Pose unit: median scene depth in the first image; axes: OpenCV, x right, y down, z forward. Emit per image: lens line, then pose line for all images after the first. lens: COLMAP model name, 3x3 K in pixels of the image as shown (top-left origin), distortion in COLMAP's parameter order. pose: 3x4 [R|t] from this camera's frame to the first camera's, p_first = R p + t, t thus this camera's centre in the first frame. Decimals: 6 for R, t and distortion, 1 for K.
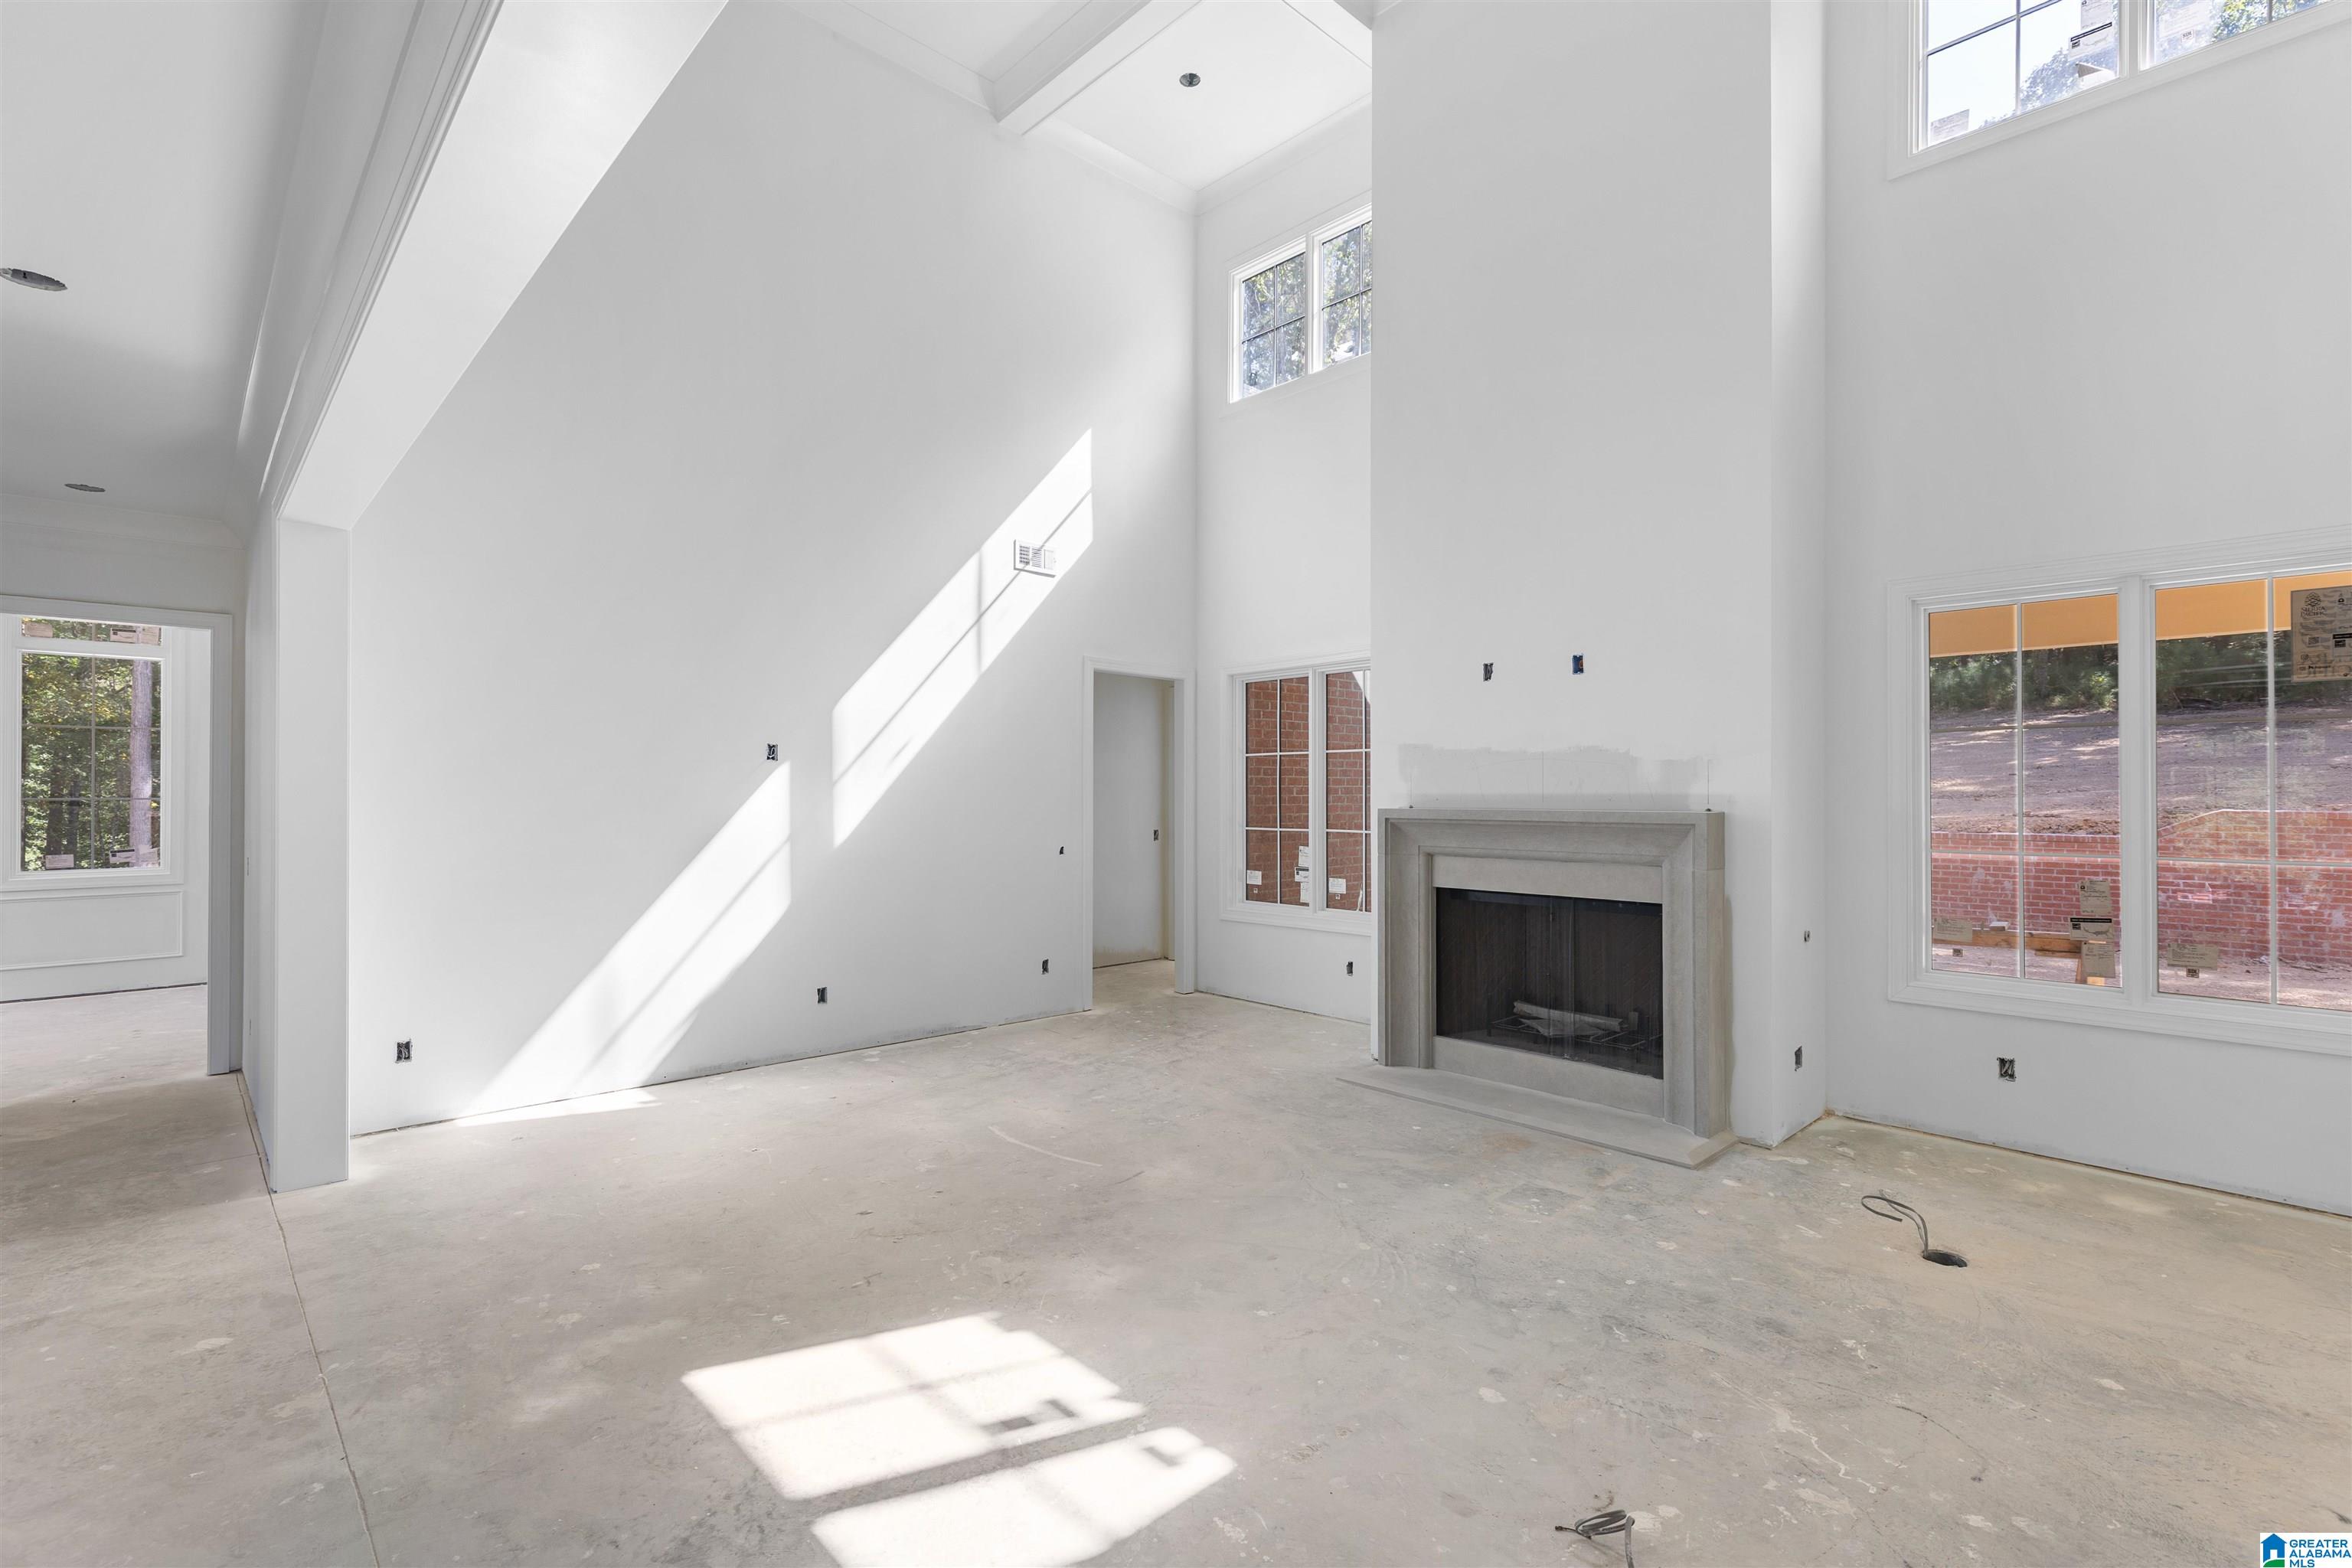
lens RADIAL K [[1059.0, 0, 1172.0], [0, 1059.0, 787.0], [0, 0, 1]] dist [0.004785, -0.000524]
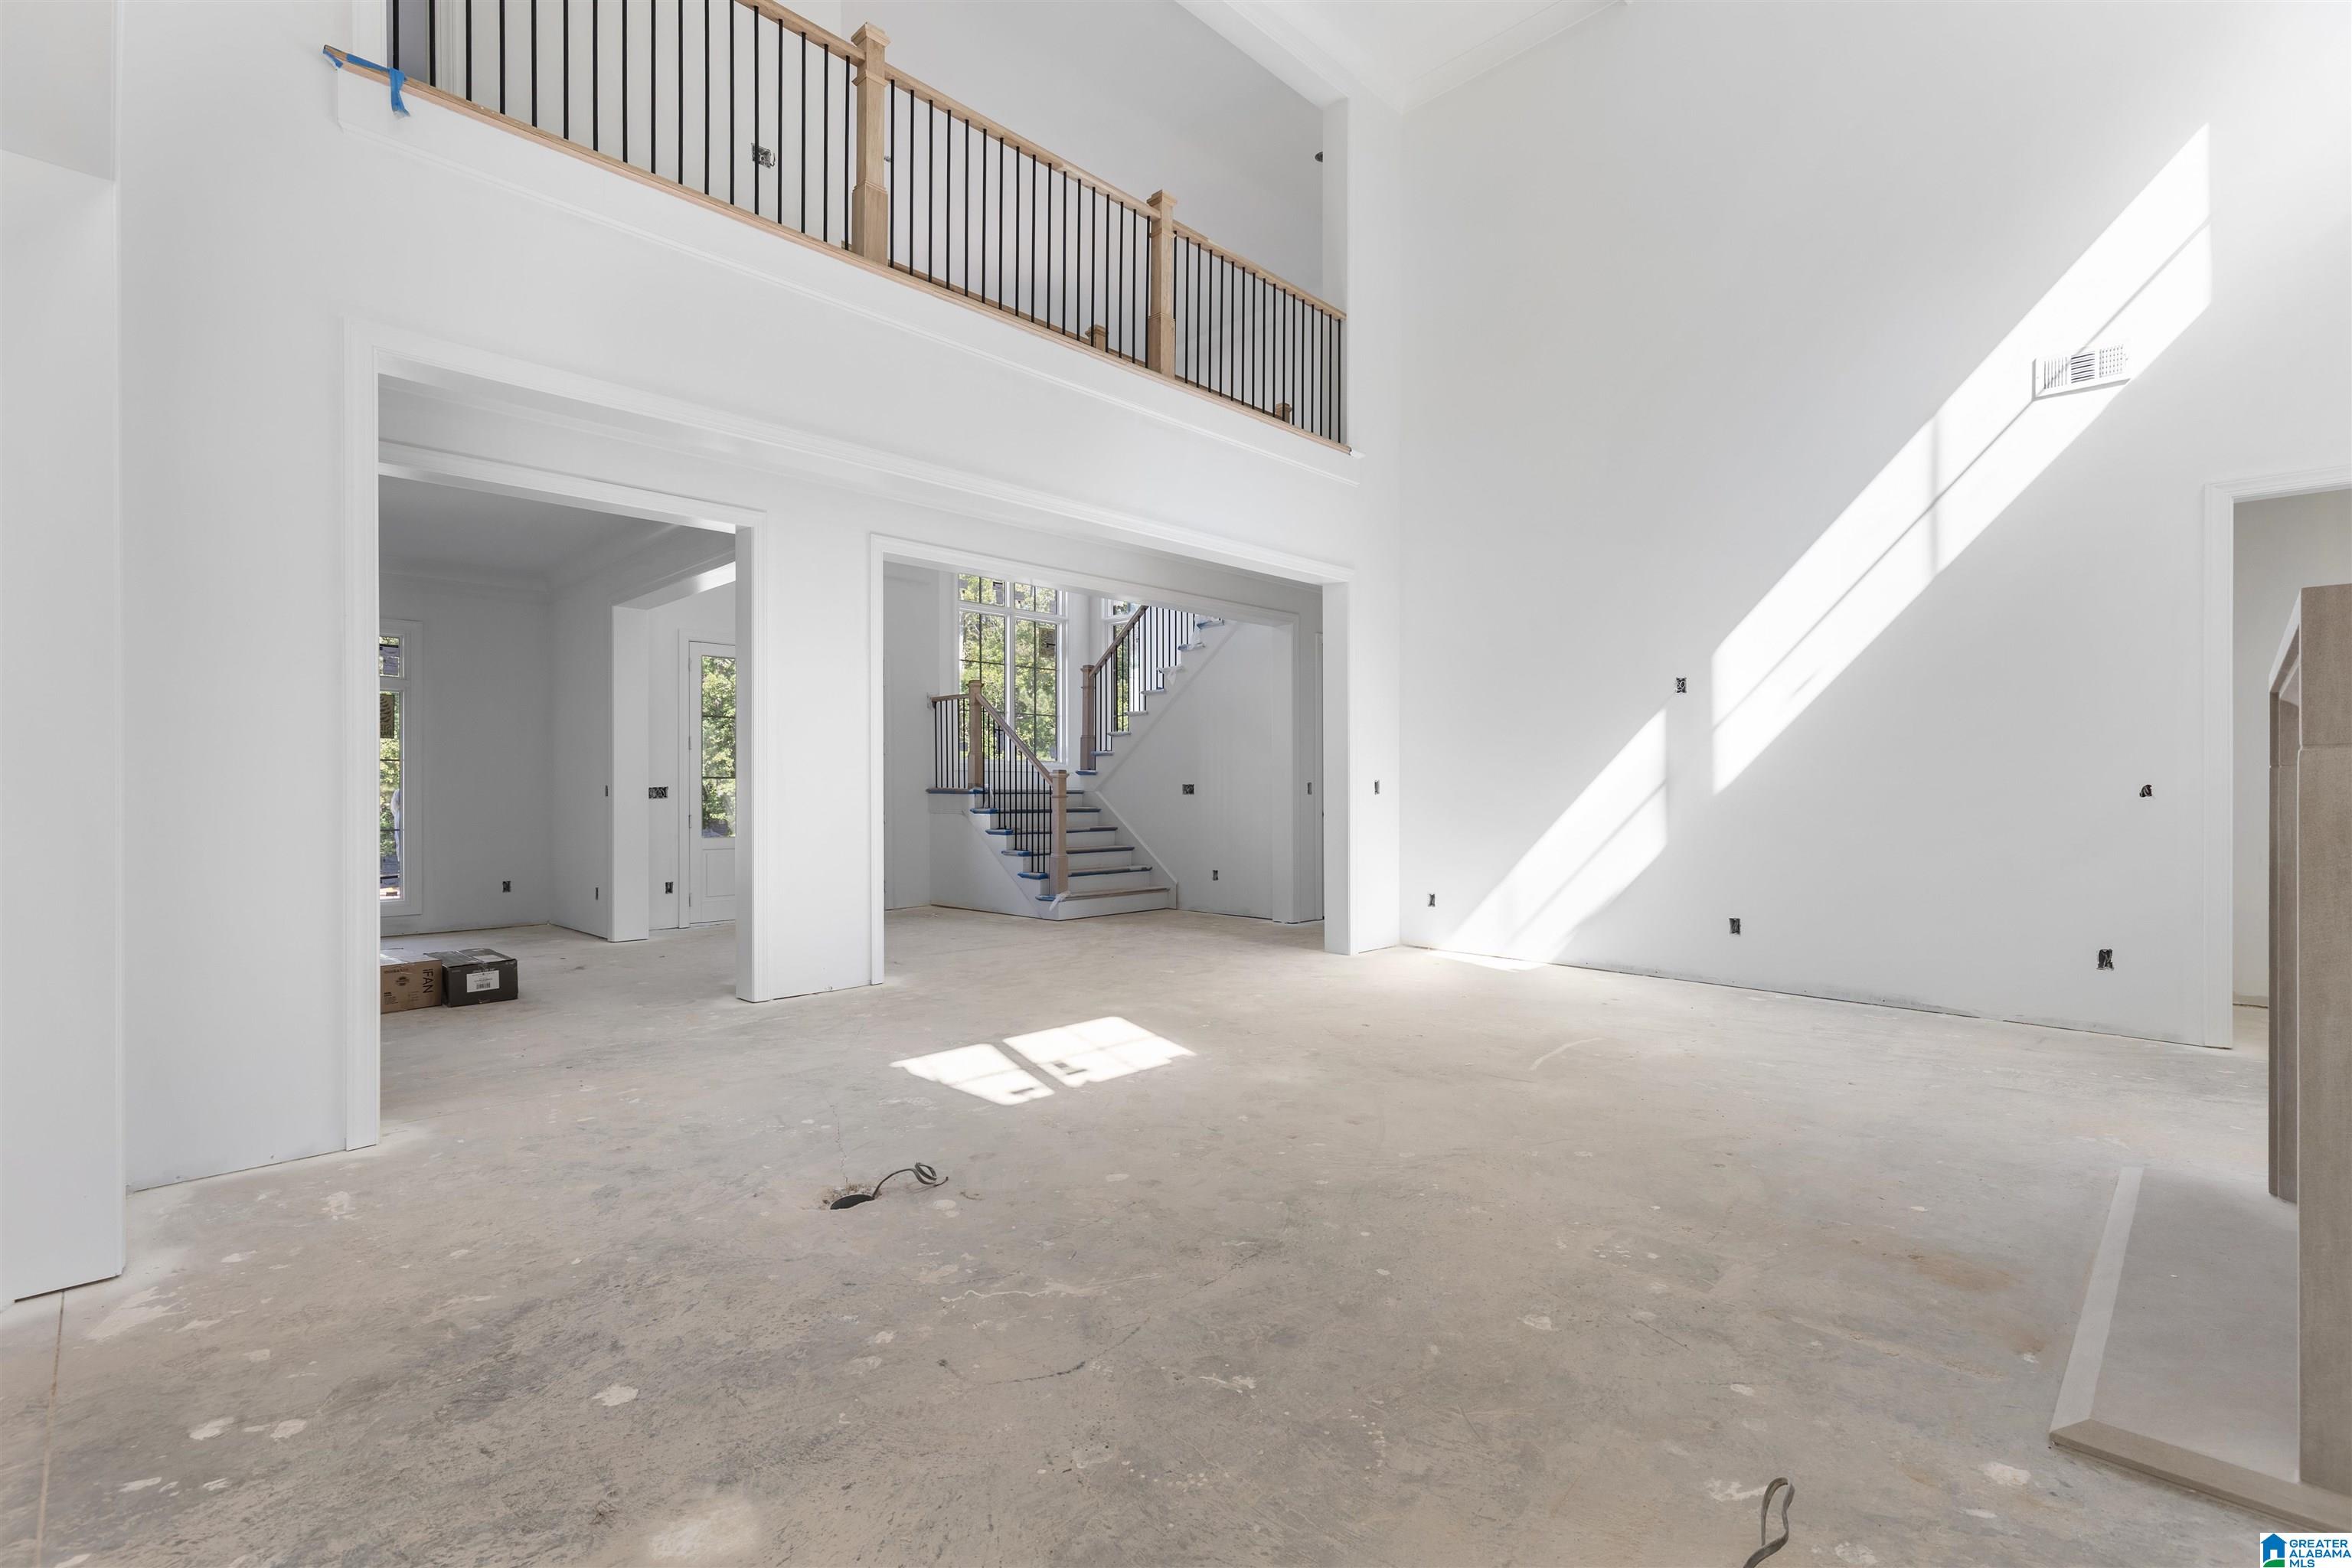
lens RADIAL K [[1059.0, 0, 1193.0], [0, 1059.0, 785.6], [0, 0, 1]] dist [0.004785, -0.000524]
pose [[0.052359, -0.006203, -0.998609, 0.784239], [0.006339, 0.999963, -0.005879, 0.084617], [0.998608, -0.006023, 0.052396, 0.553328]]
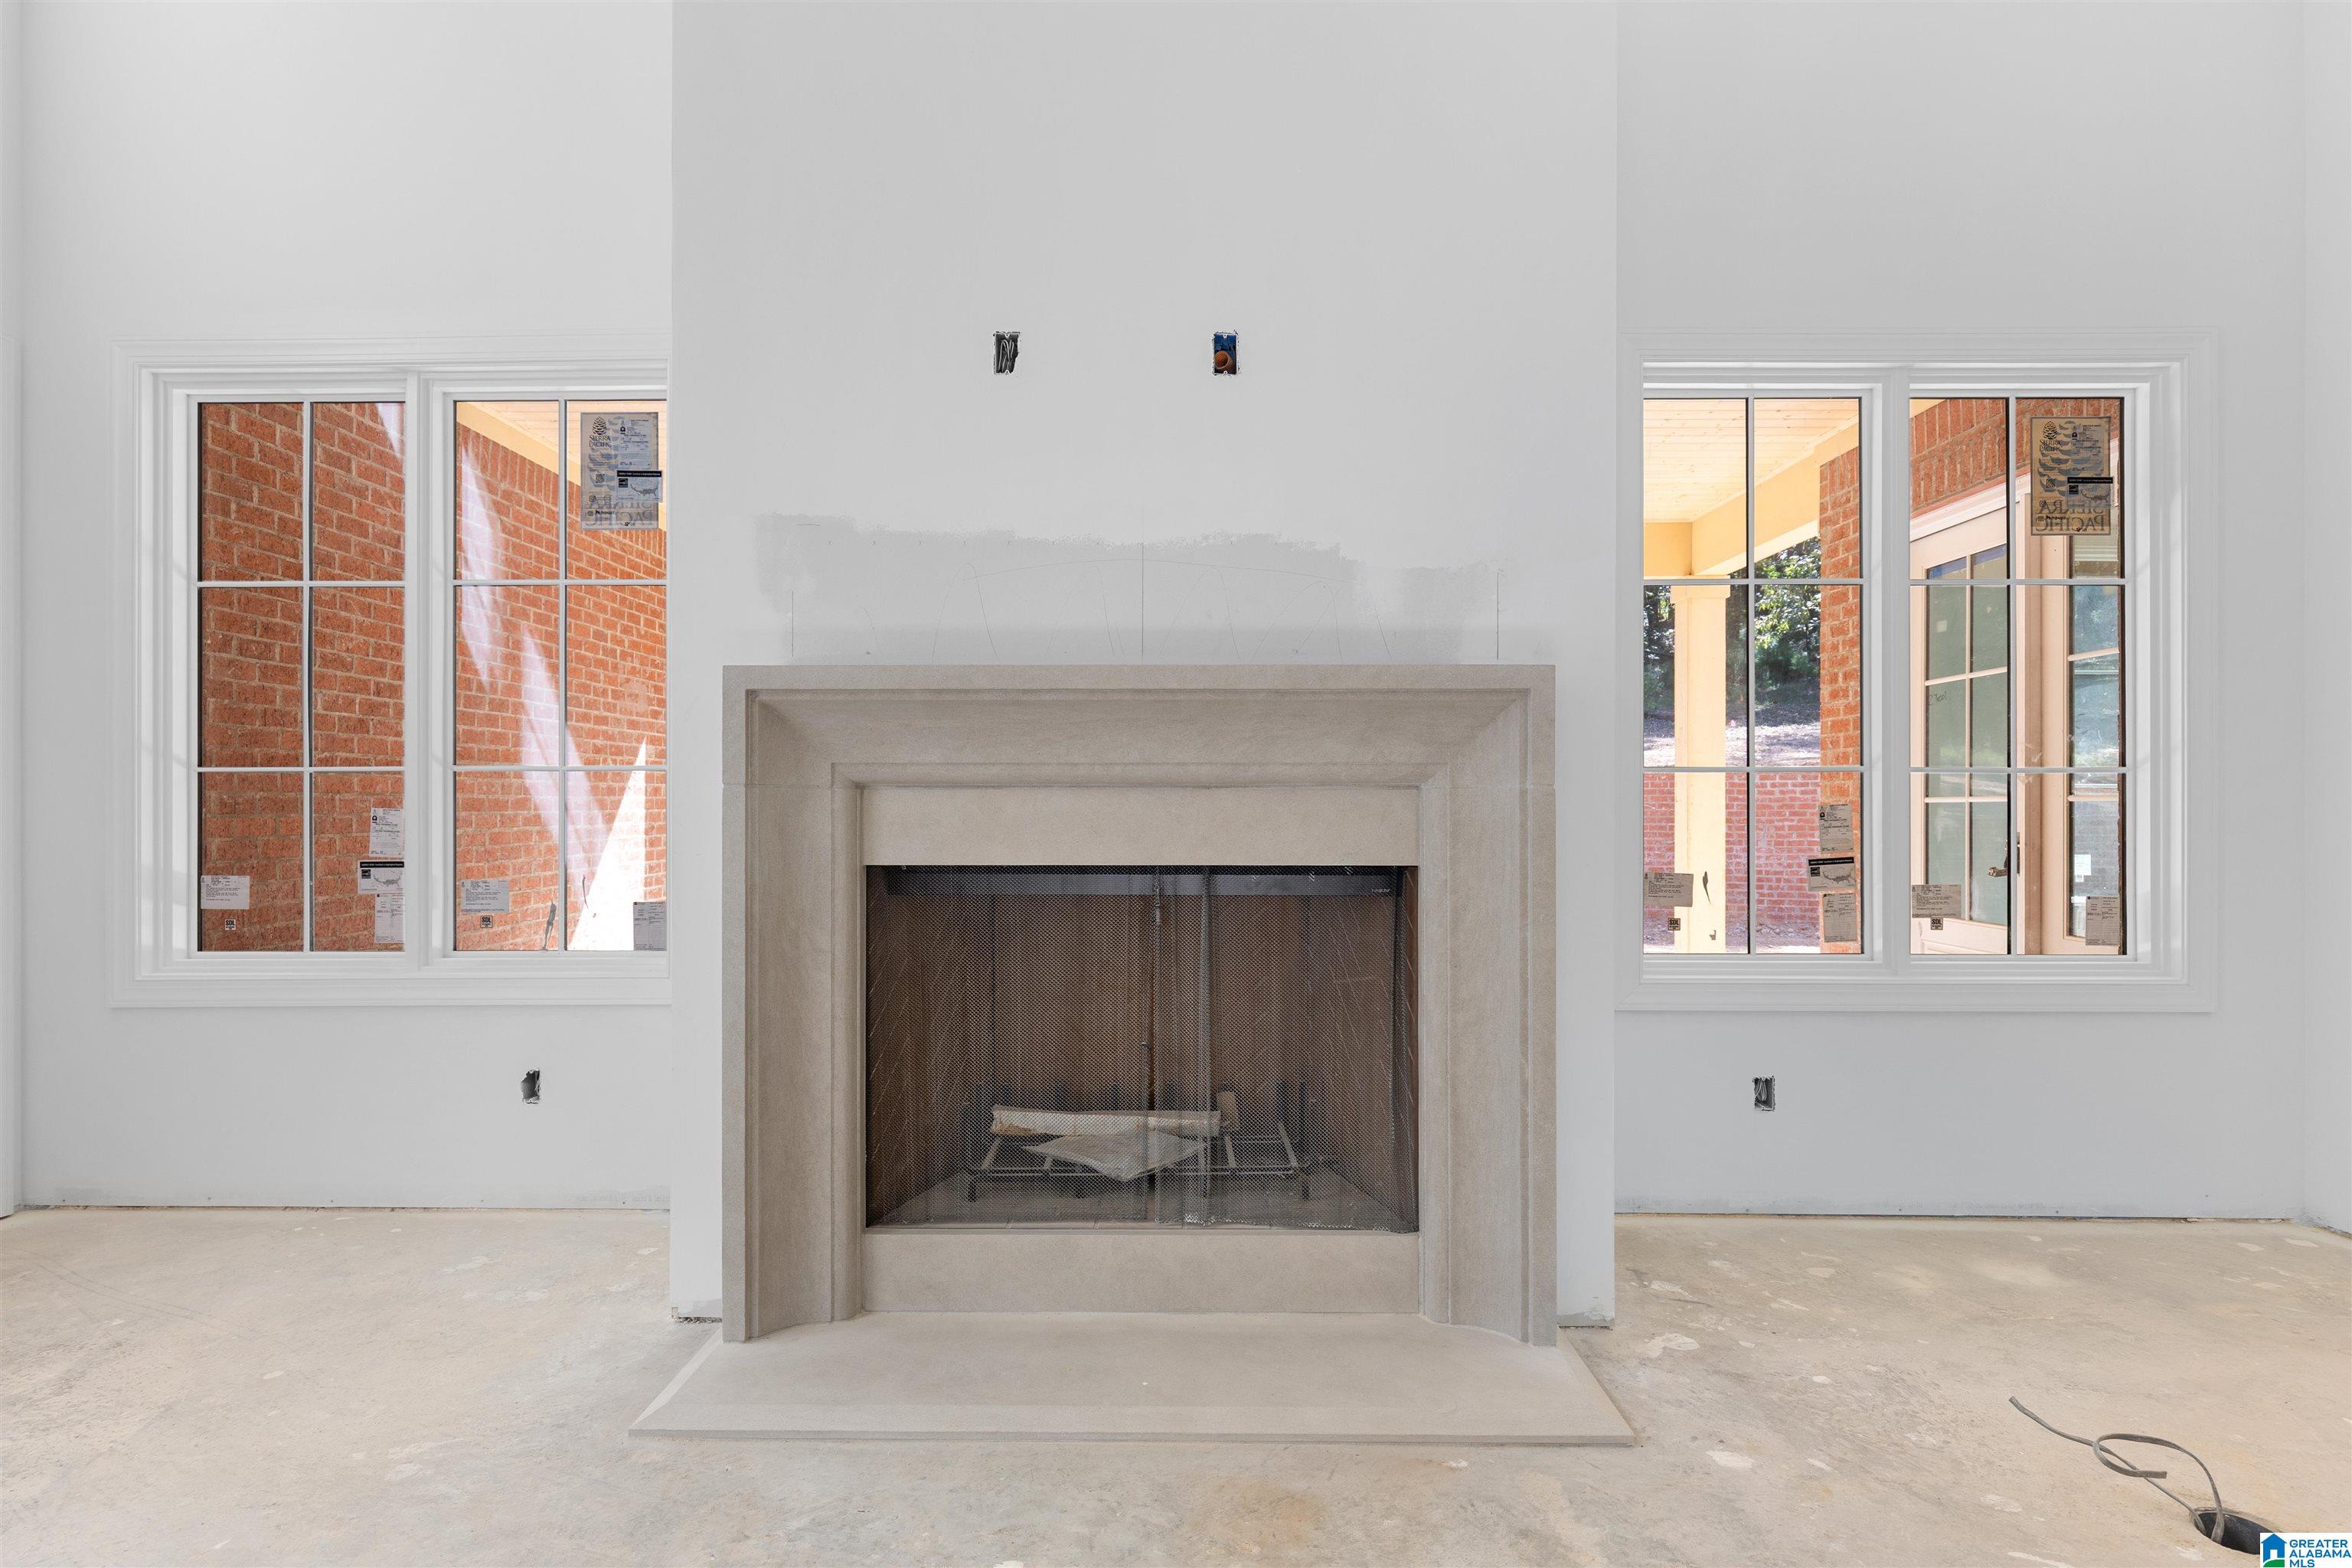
lens RADIAL K [[1212.4, 0, 1180.3], [0, 1212.4, 804.9], [0, 0, 1]] dist [-0.000519, 0.001726]
pose [[0.693200, 0.001943, 0.720743, -0.005270], [-0.004951, 0.999986, 0.002066, 0.080293], [-0.720729, -0.005001, 0.693199, 0.683994]]
